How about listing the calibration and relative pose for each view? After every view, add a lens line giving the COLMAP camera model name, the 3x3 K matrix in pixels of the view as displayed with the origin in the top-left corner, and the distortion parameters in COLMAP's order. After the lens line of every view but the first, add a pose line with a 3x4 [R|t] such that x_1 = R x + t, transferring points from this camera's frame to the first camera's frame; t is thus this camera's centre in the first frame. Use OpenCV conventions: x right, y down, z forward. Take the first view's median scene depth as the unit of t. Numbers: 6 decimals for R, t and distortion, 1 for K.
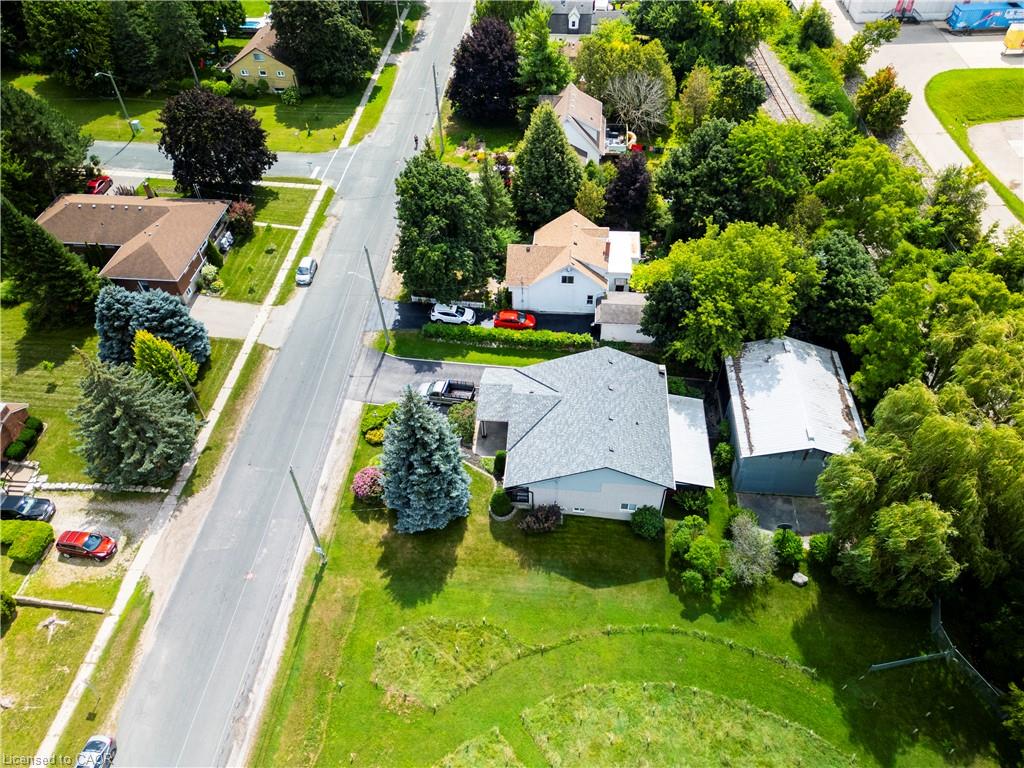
lens RADIAL K [[716.2, 0, 512.0], [0, 716.2, 384.0], [0, 0, 1]] dist [0.048175, -0.000259]
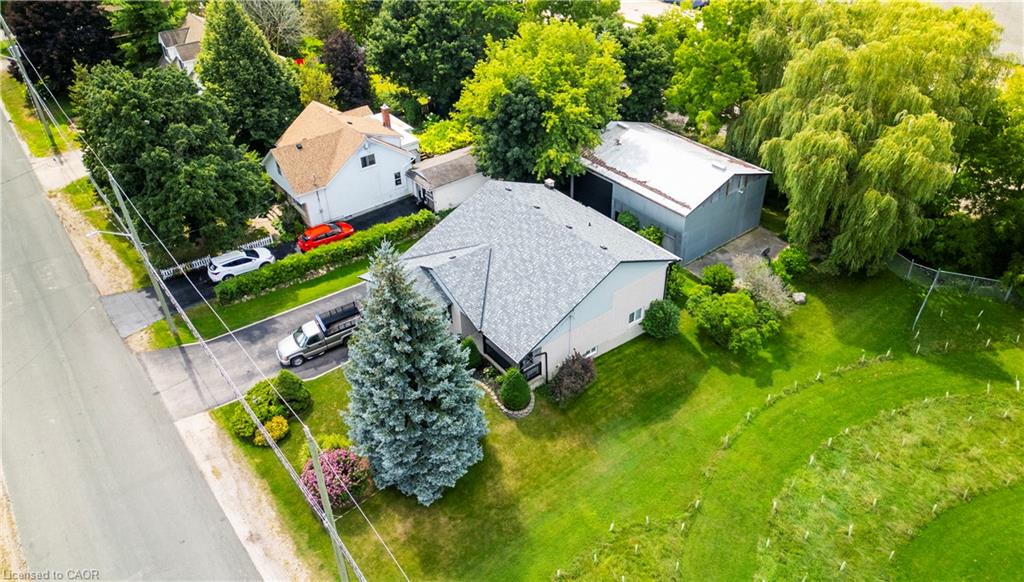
lens RADIAL K [[720.2, 0, 511.2], [0, 720.2, 261.4], [0, 0, 1]] dist [0.051281, -0.002133]
pose [[0.728476, -0.380740, 0.569526, -0.355381], [0.493788, 0.868069, -0.051278, 0.082710], [-0.474865, 0.318580, 0.820372, 0.348684]]
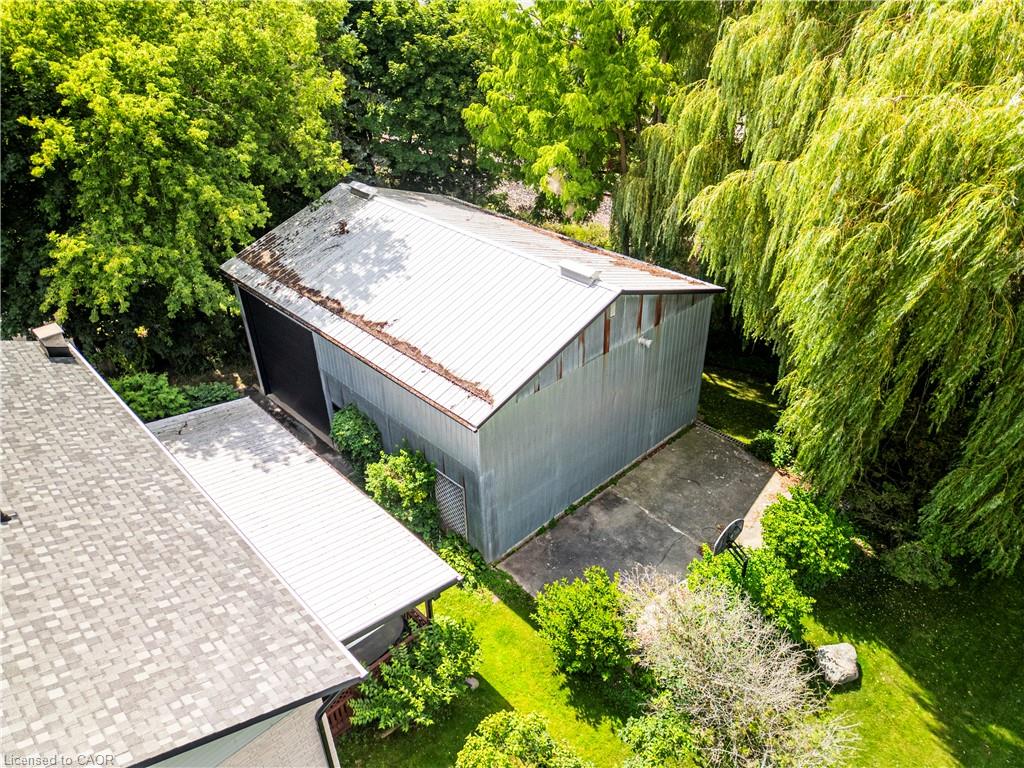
lens RADIAL K [[716.2, 0, 512.0], [0, 716.2, 384.0], [0, 0, 1]] dist [0.048175, -0.000259]
pose [[0.654799, -0.392232, 0.646059, 0.141941], [0.540090, 0.840797, -0.036935, 0.098200], [-0.528717, 0.373115, 0.762393, 0.716452]]
